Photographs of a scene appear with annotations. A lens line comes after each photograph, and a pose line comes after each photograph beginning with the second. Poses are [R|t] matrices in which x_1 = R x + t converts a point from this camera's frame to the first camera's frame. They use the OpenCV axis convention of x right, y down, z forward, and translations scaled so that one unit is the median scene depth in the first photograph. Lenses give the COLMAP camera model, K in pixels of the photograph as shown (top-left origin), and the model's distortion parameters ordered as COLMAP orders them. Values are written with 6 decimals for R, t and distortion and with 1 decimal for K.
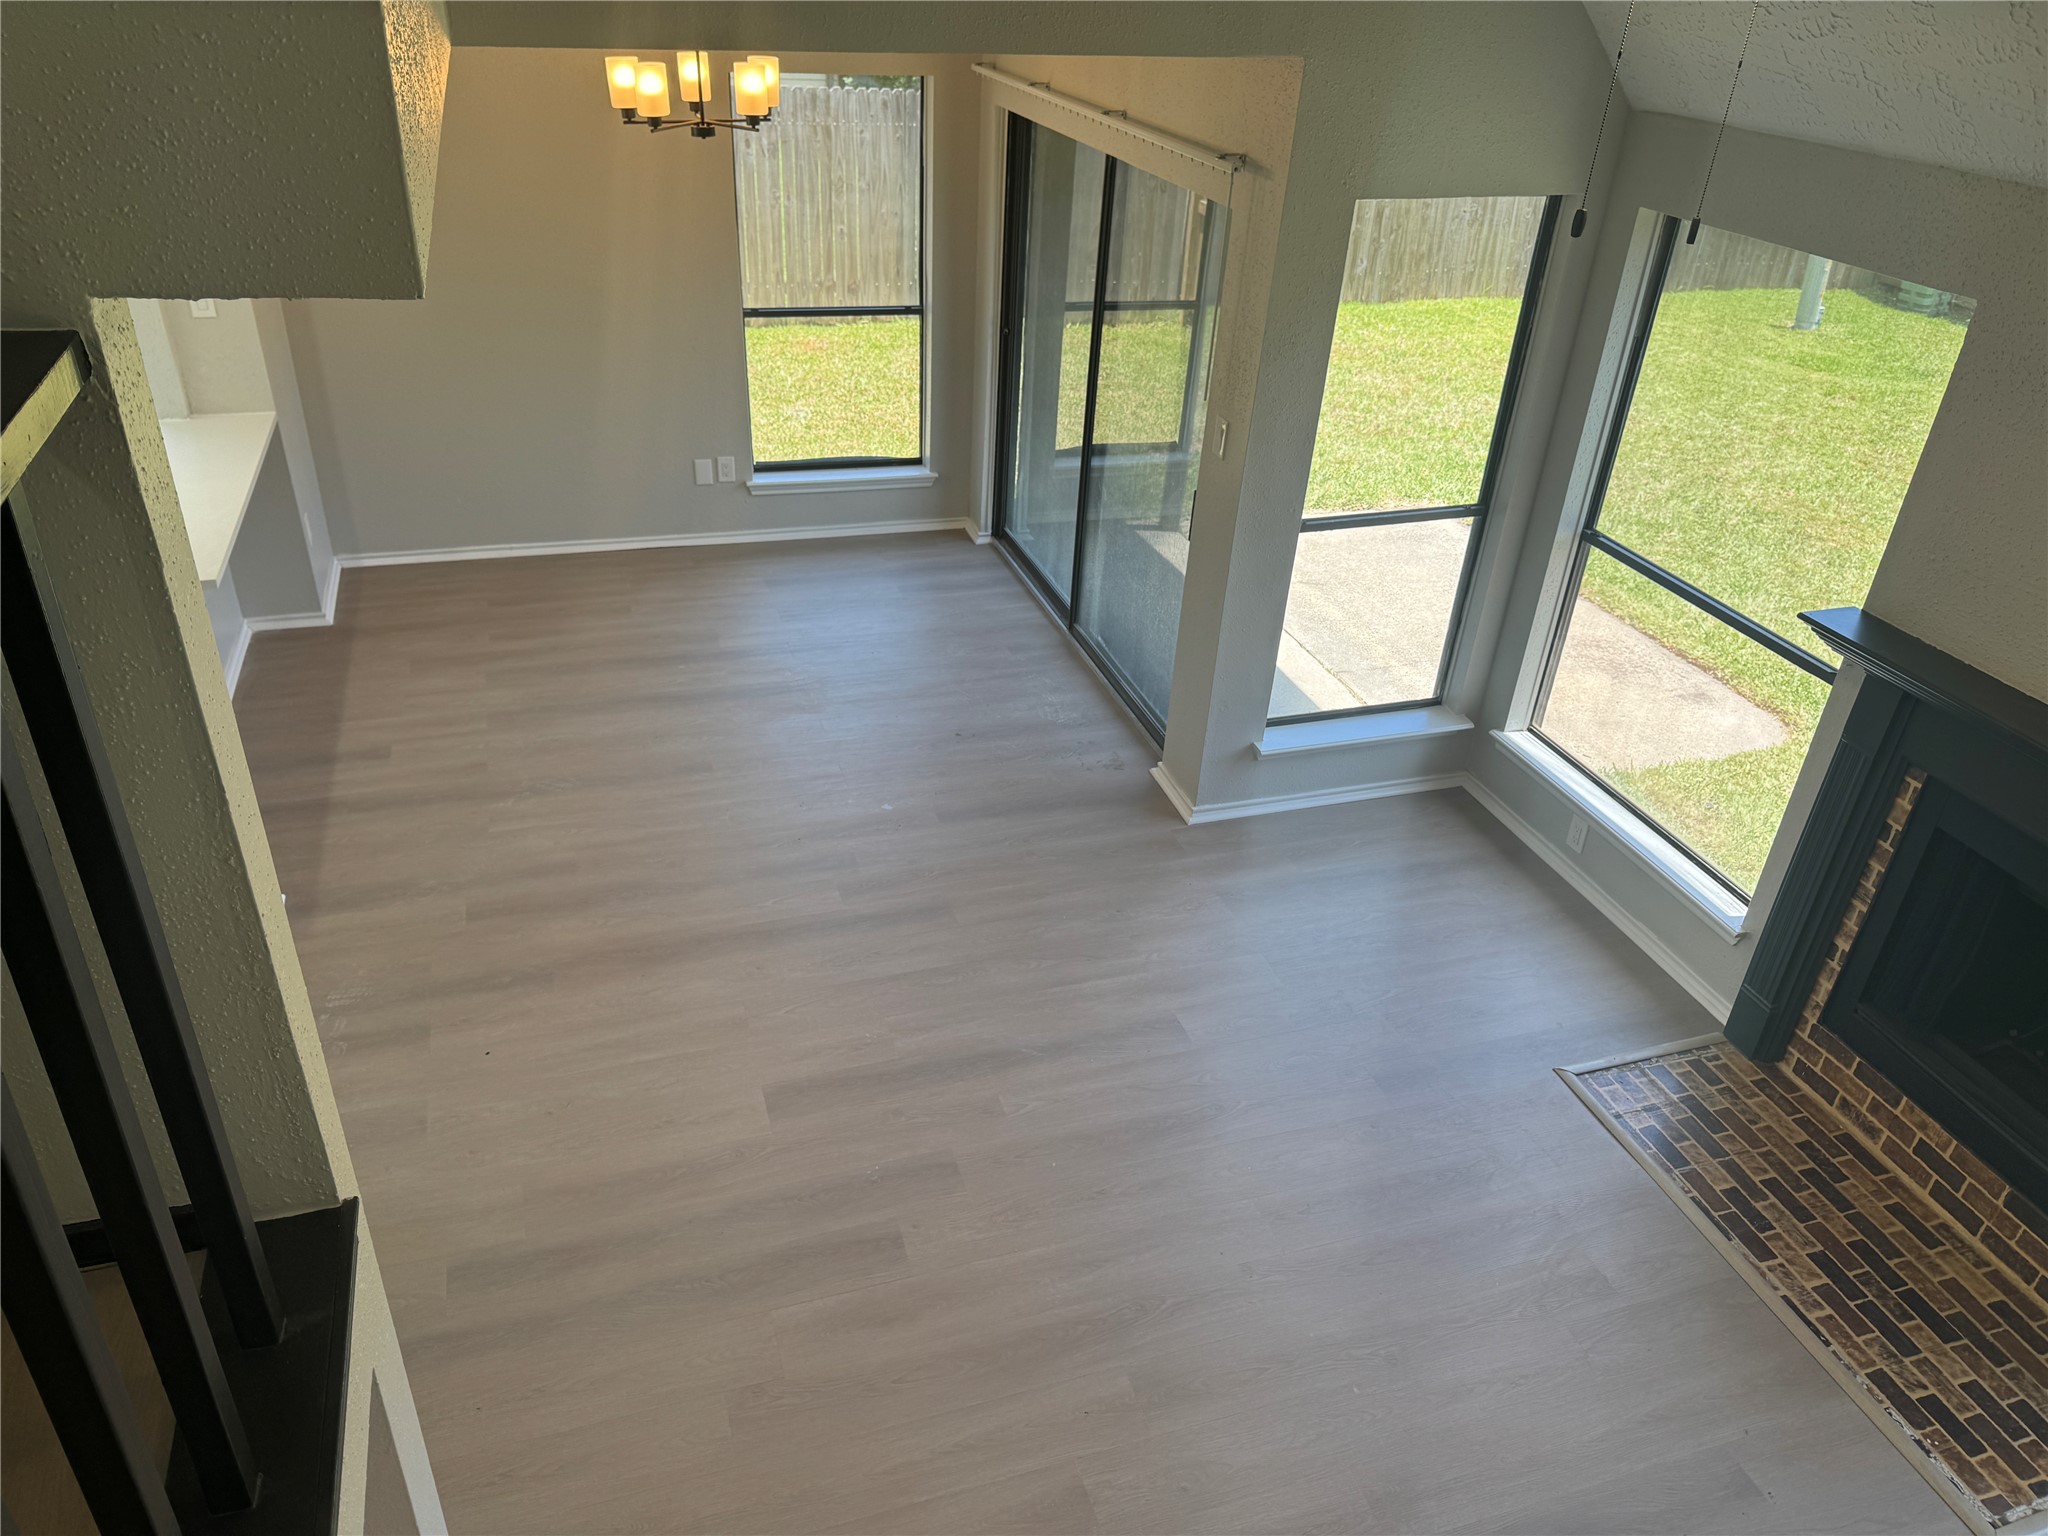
lens RADIAL K [[1436.1, 0, 1036.2], [0, 1436.1, 773.1], [0, 0, 1]] dist [0.054506, -0.048461]
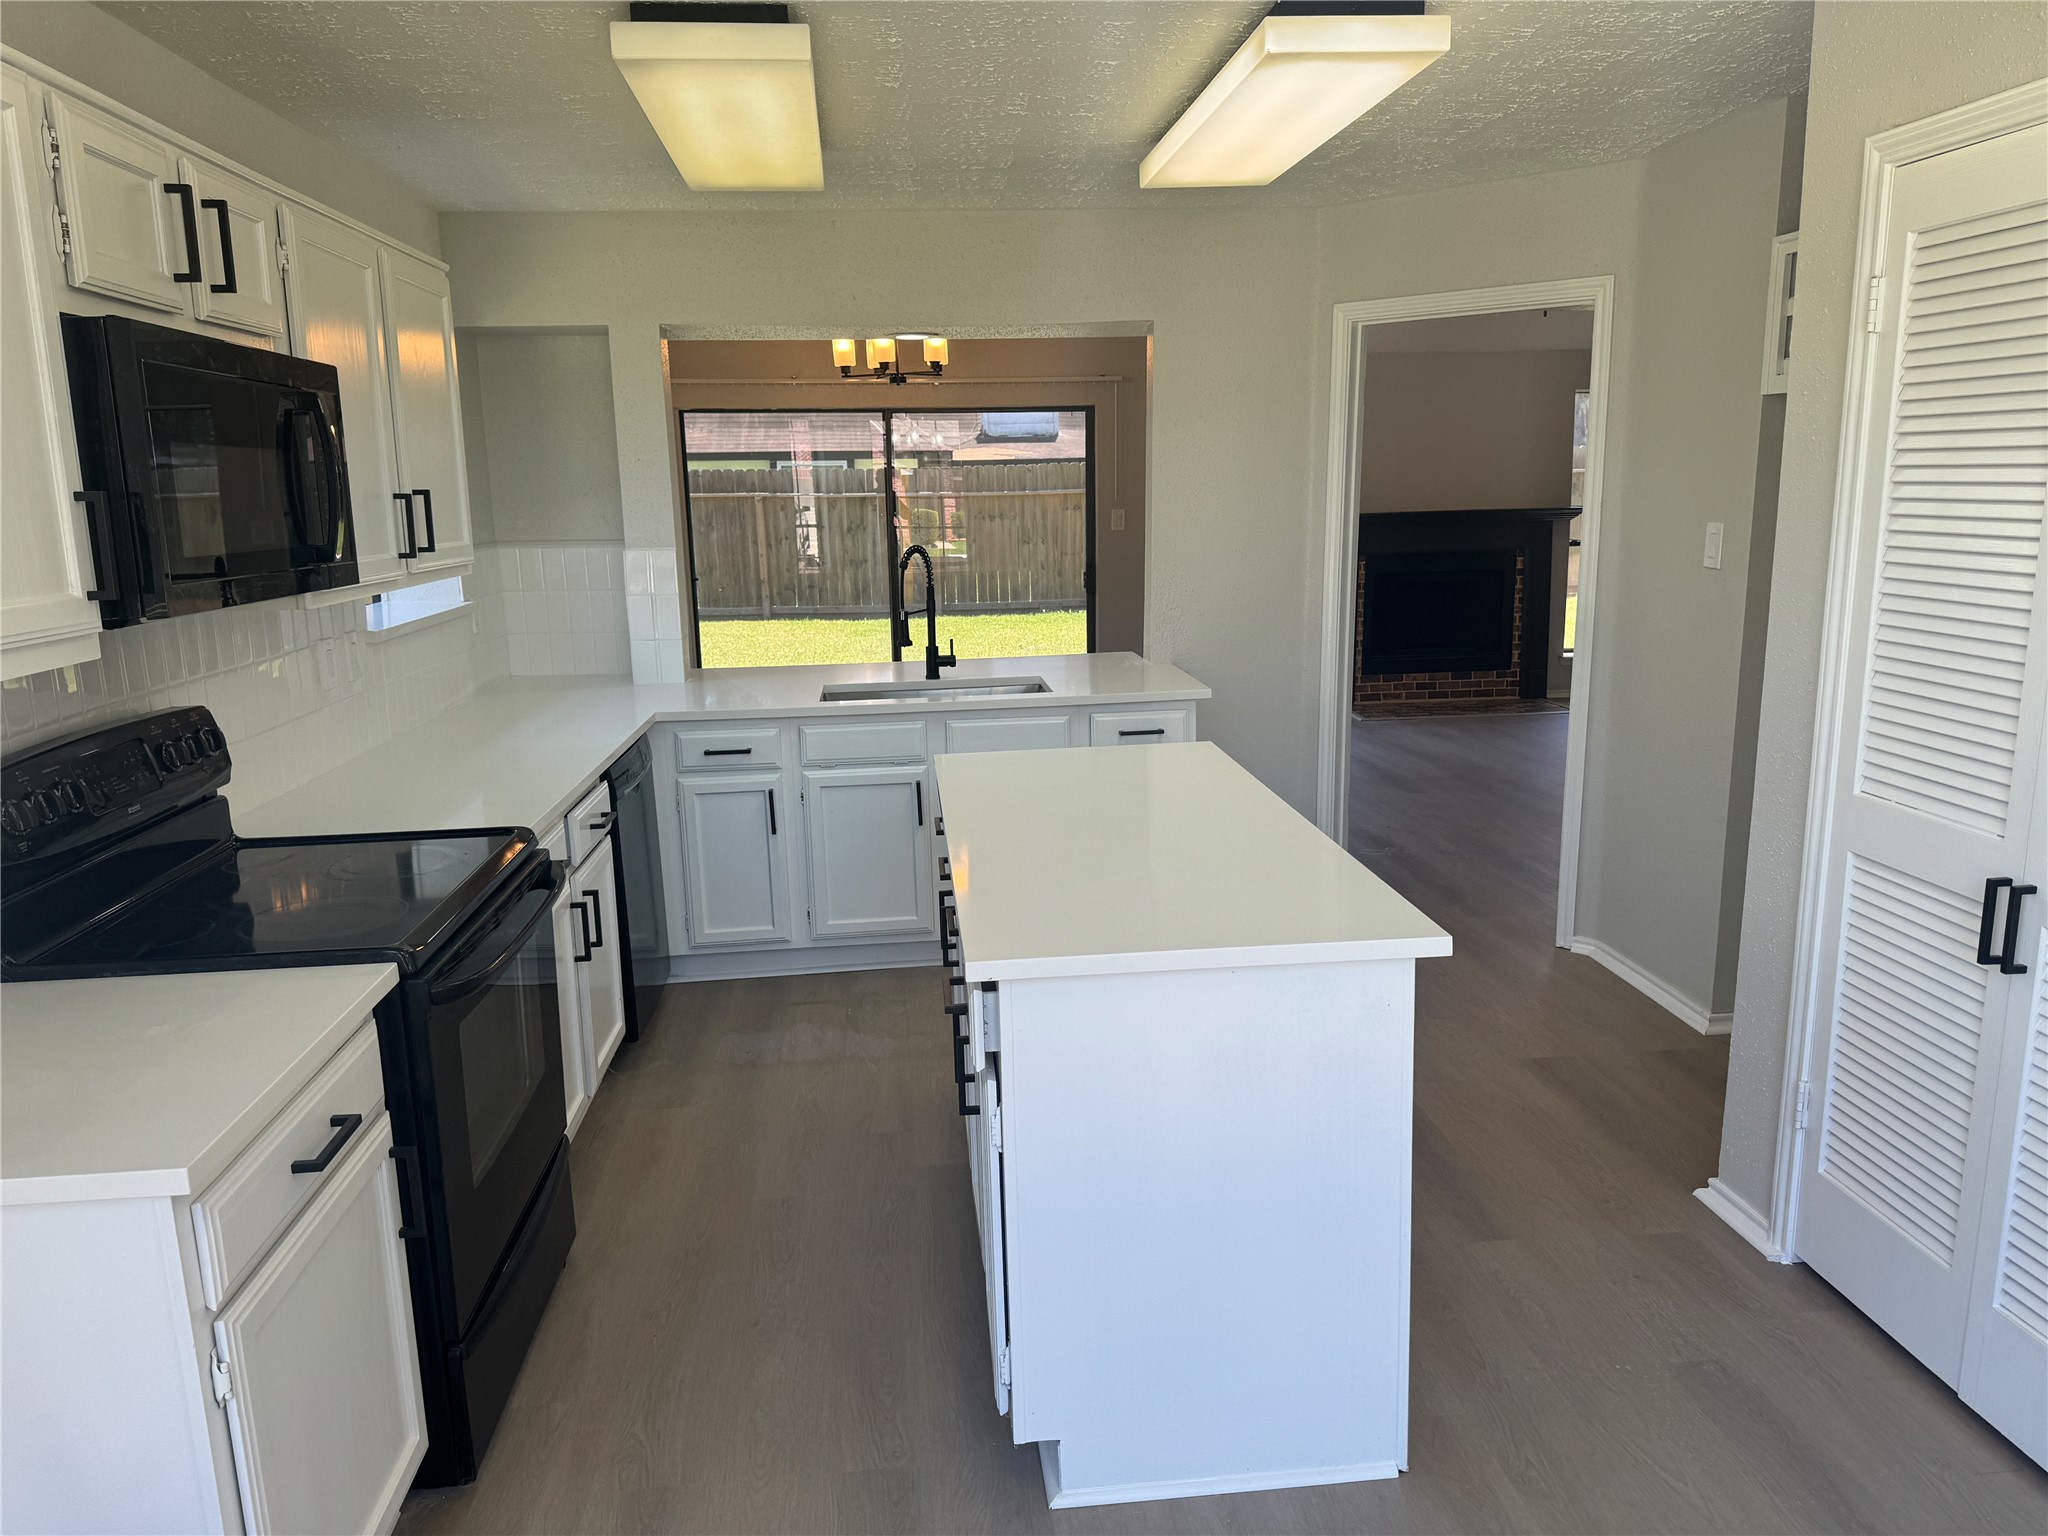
lens RADIAL K [[1450.5, 0, 1033.6], [0, 1450.5, 778.2], [0, 0, 1]] dist [0.051556, -0.074525]
pose [[0.217676, -0.261727, 0.940275, -1.685282], [0.522369, 0.845027, 0.114285, -0.218161], [-0.824468, 0.466293, 0.320660, 0.652323]]
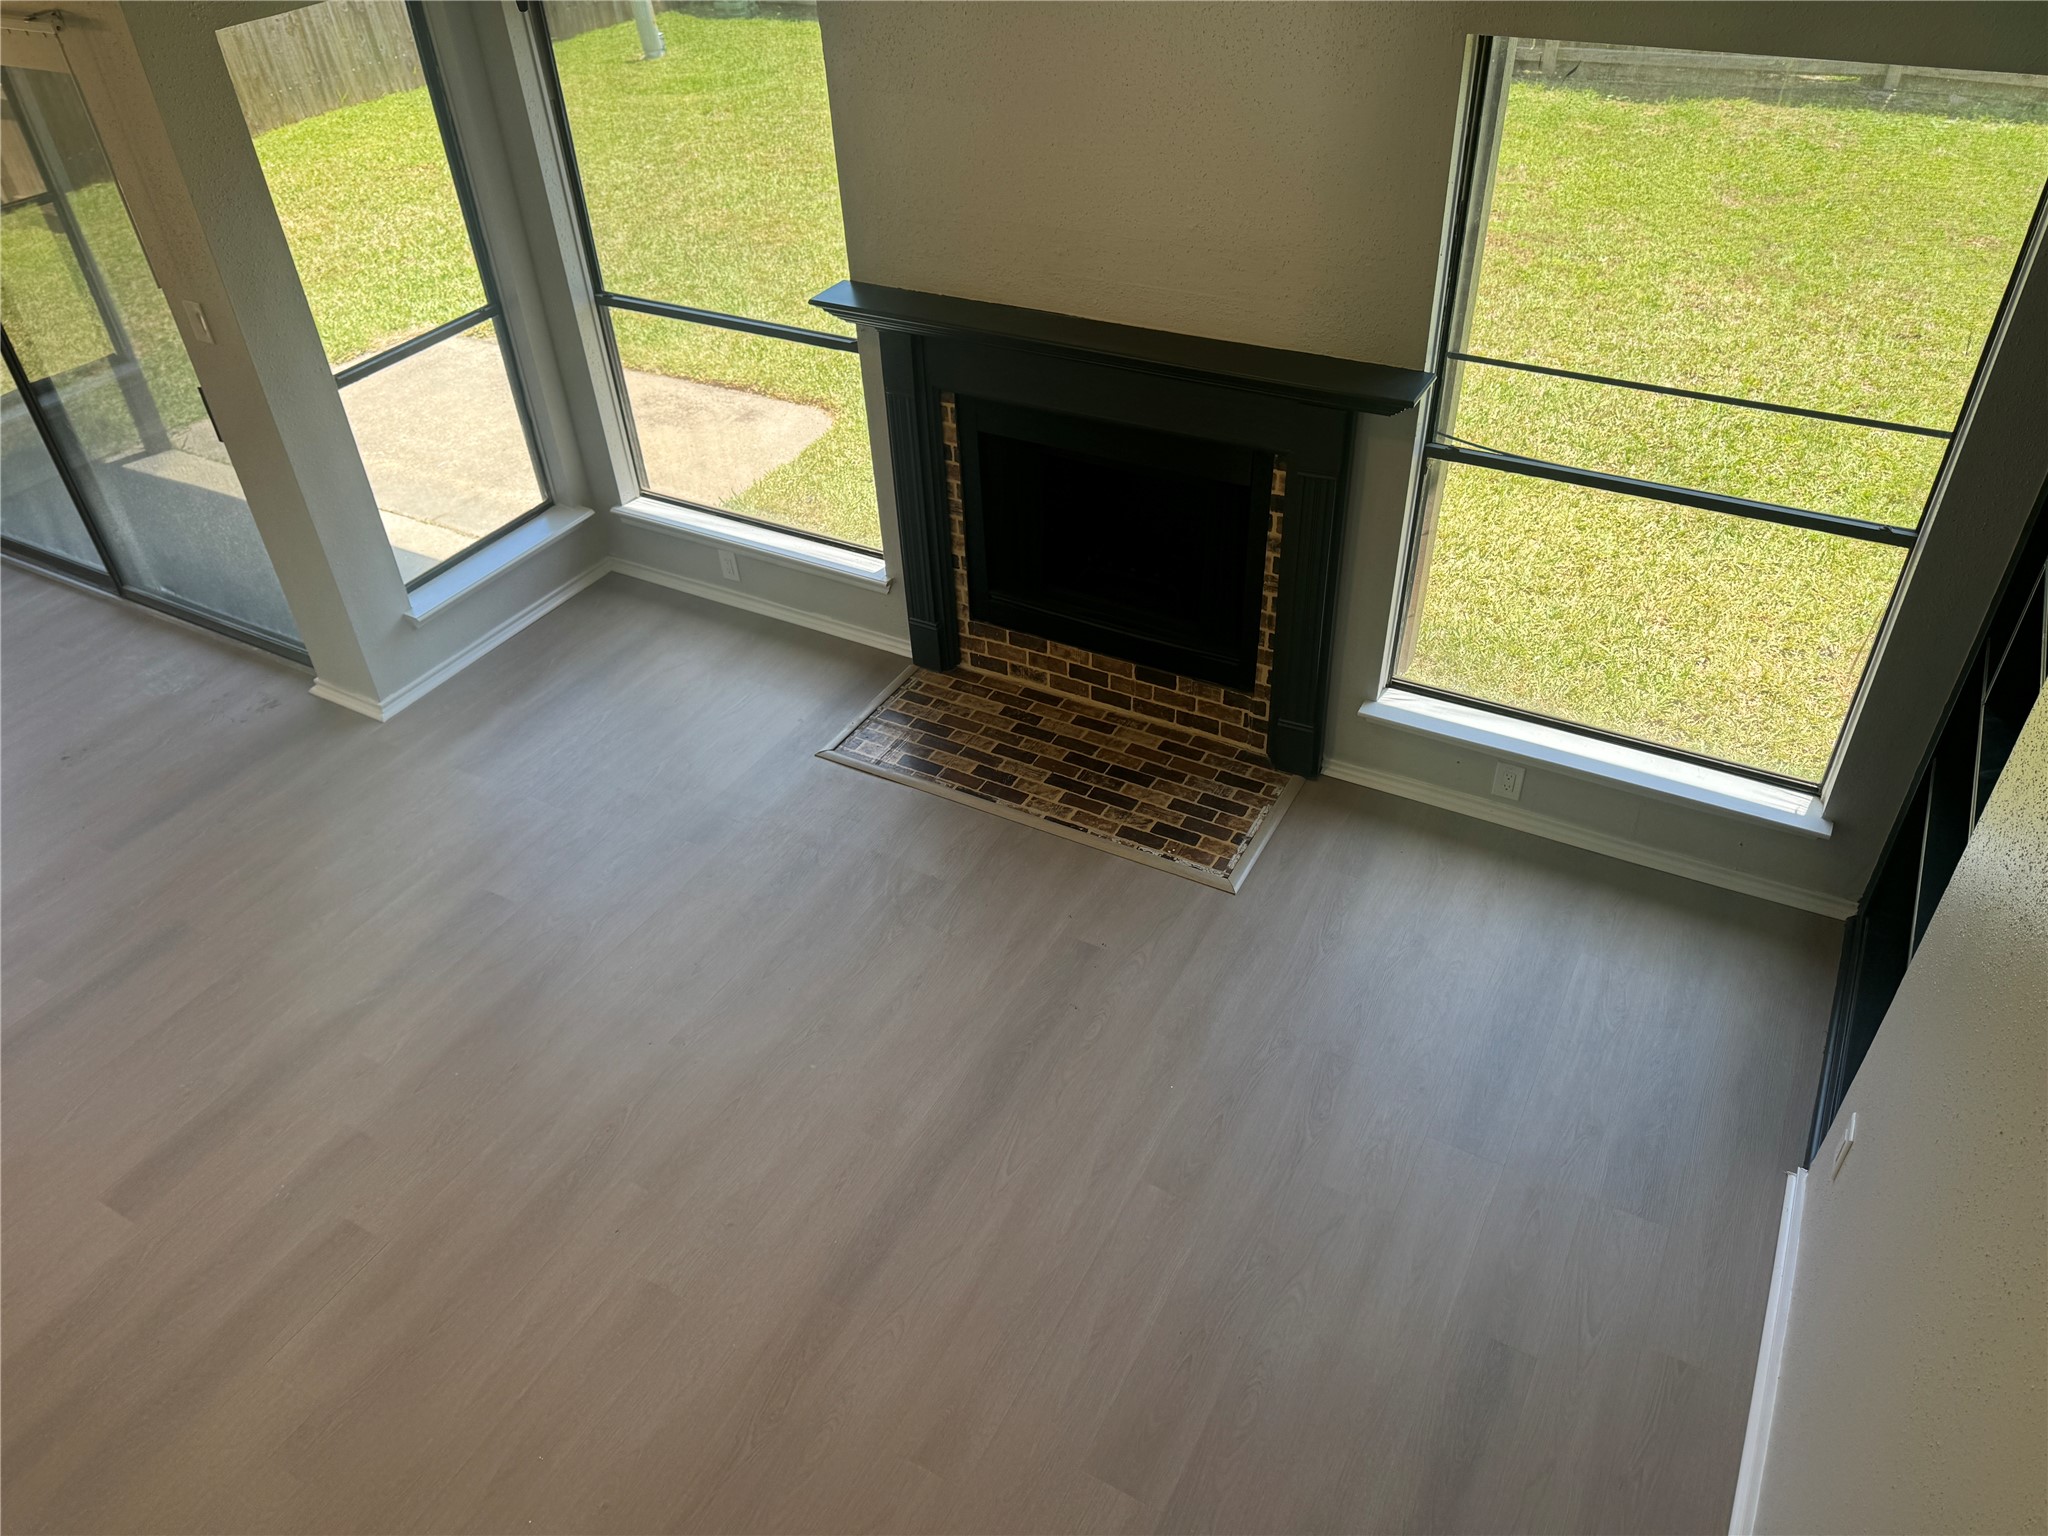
lens RADIAL K [[1450.5, 0, 1033.6], [0, 1450.5, 778.2], [0, 0, 1]] dist [0.051556, -0.074525]
pose [[0.732519, -0.478901, 0.483807, -0.070202], [0.411659, 0.877656, 0.245473, 0.008982], [-0.542173, 0.019350, 0.840044, -0.048481]]
